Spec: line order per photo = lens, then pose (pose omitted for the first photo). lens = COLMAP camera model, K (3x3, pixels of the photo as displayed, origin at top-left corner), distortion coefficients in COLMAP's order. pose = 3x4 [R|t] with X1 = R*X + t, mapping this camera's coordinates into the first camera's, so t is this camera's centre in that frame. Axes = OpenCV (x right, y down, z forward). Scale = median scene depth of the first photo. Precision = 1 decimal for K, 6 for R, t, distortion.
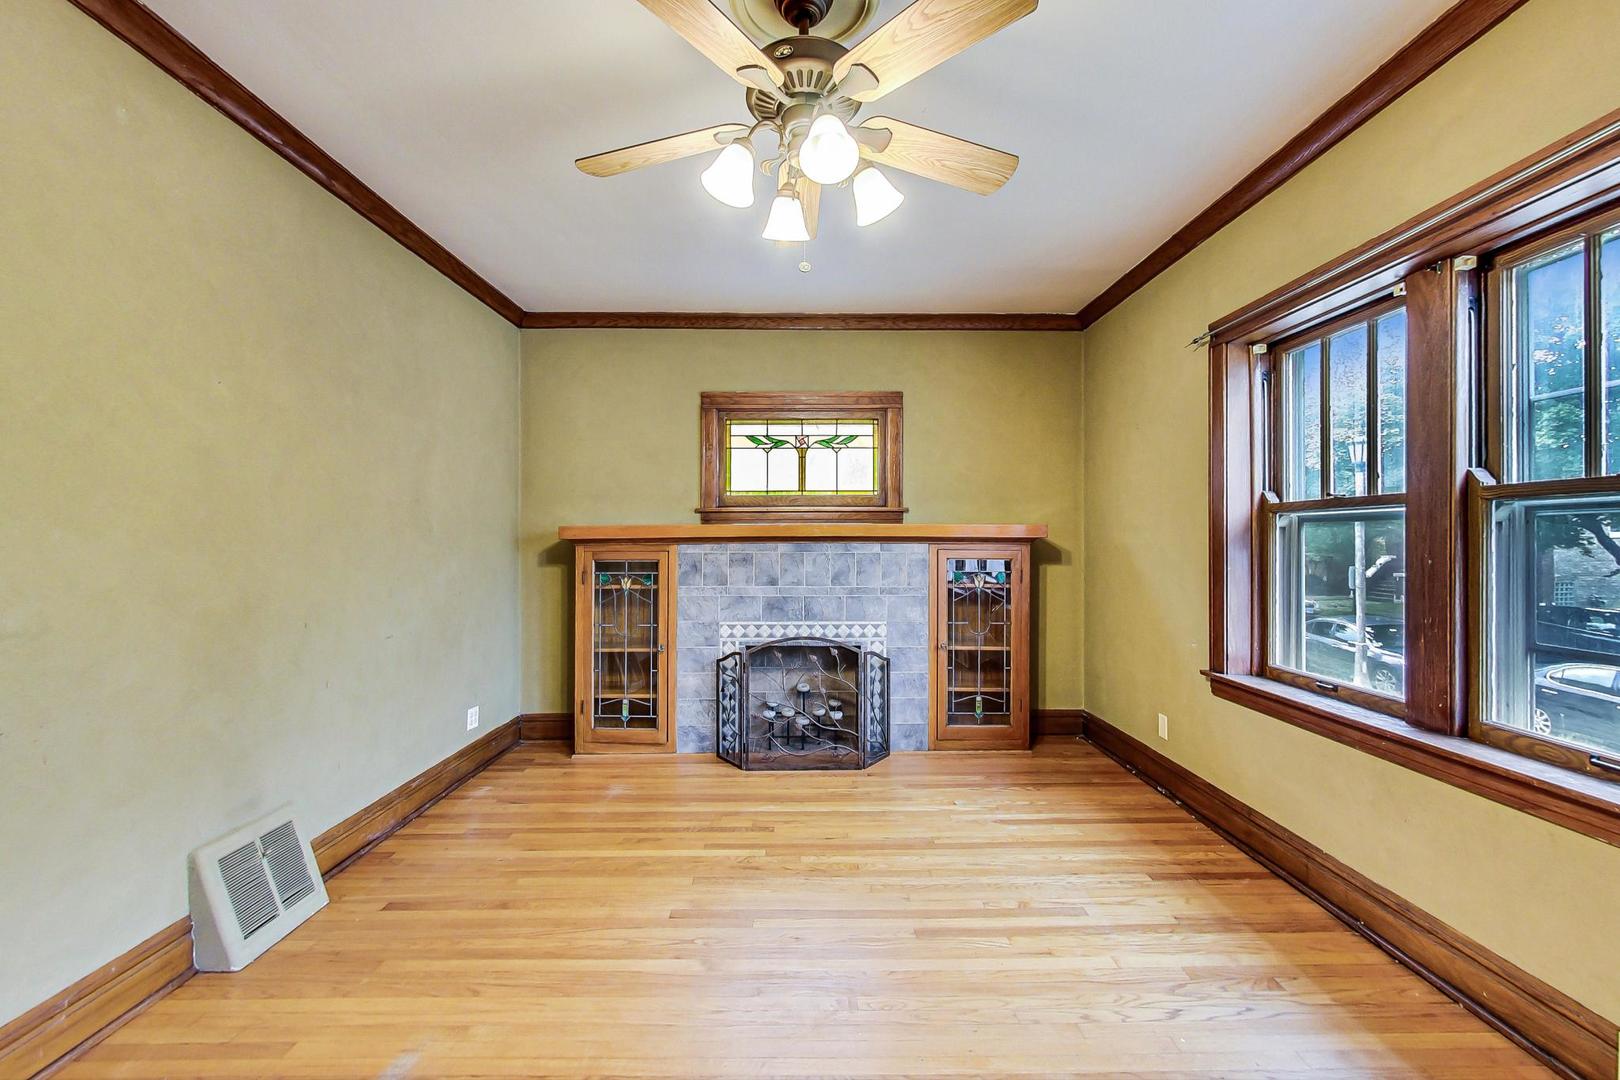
lens RADIAL K [[700.6, 0, 819.3], [0, 700.6, 535.7], [0, 0, 1]] dist [0.009753, -0.000738]
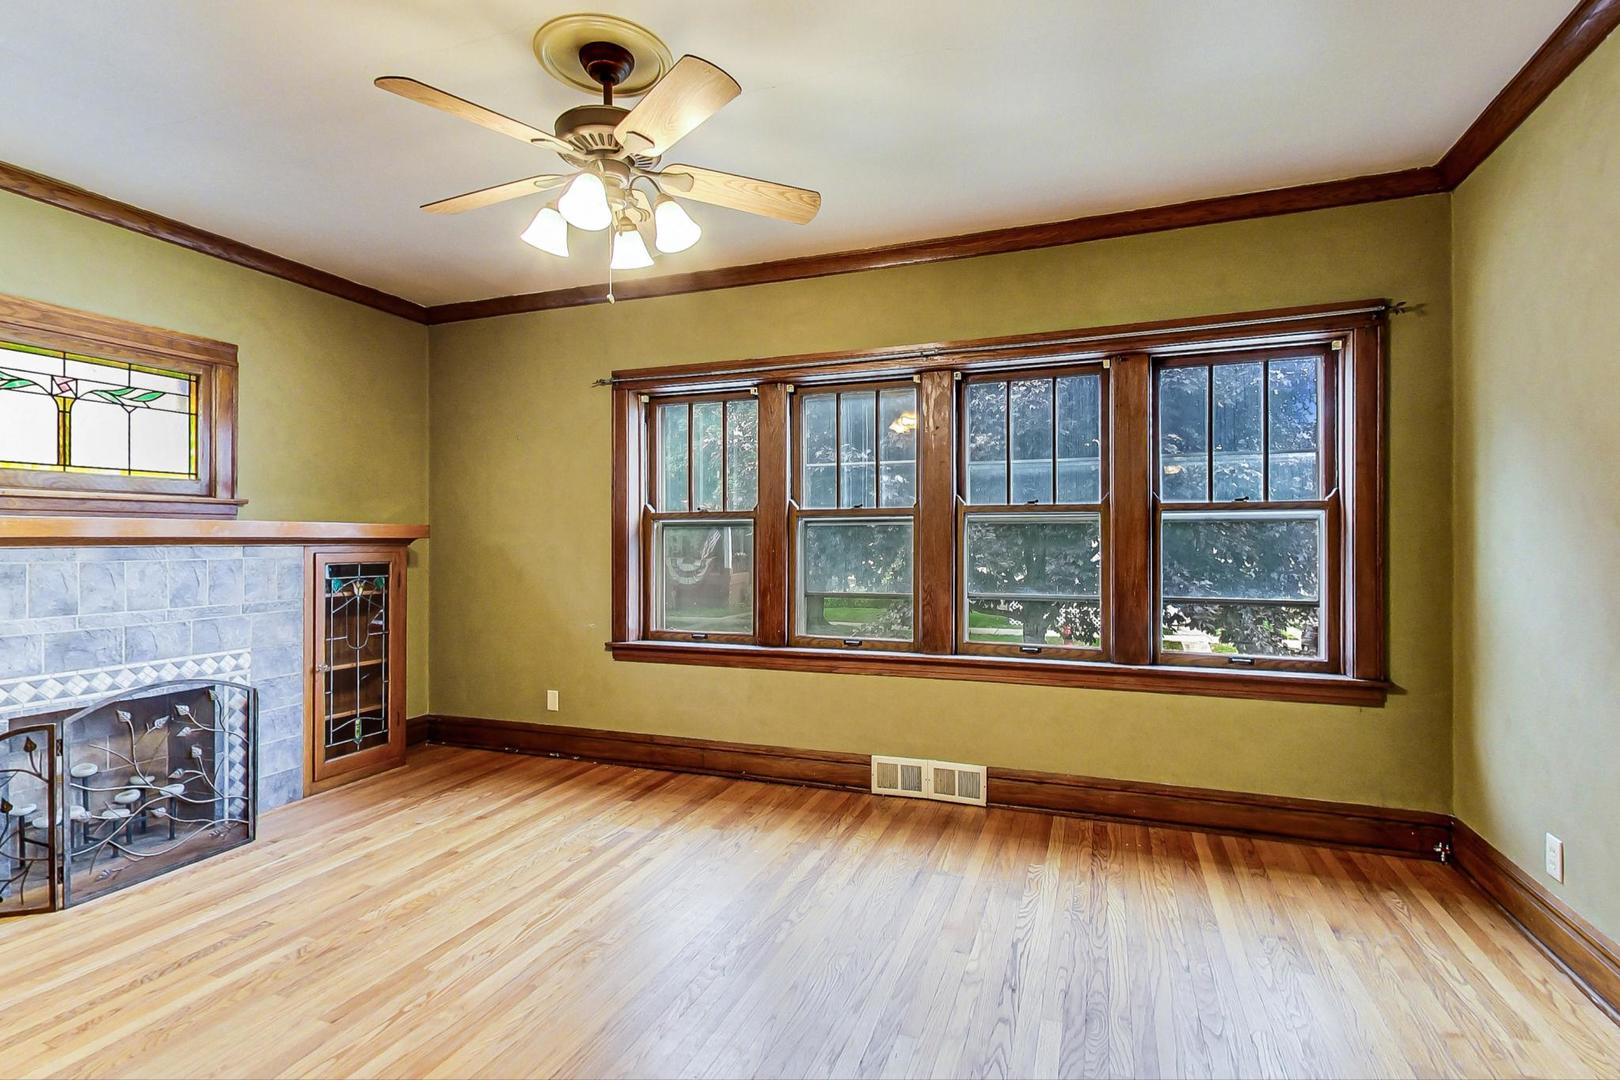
lens RADIAL K [[795.4, 0, 827.7], [0, 795.4, 546.1], [0, 0, 1]] dist [0.038013, -0.000027]
pose [[0.350311, -0.010159, 0.936578, -0.534642], [-0.002441, 0.999928, 0.011759, -0.000956], [-0.936630, -0.006406, 0.350261, 0.100951]]
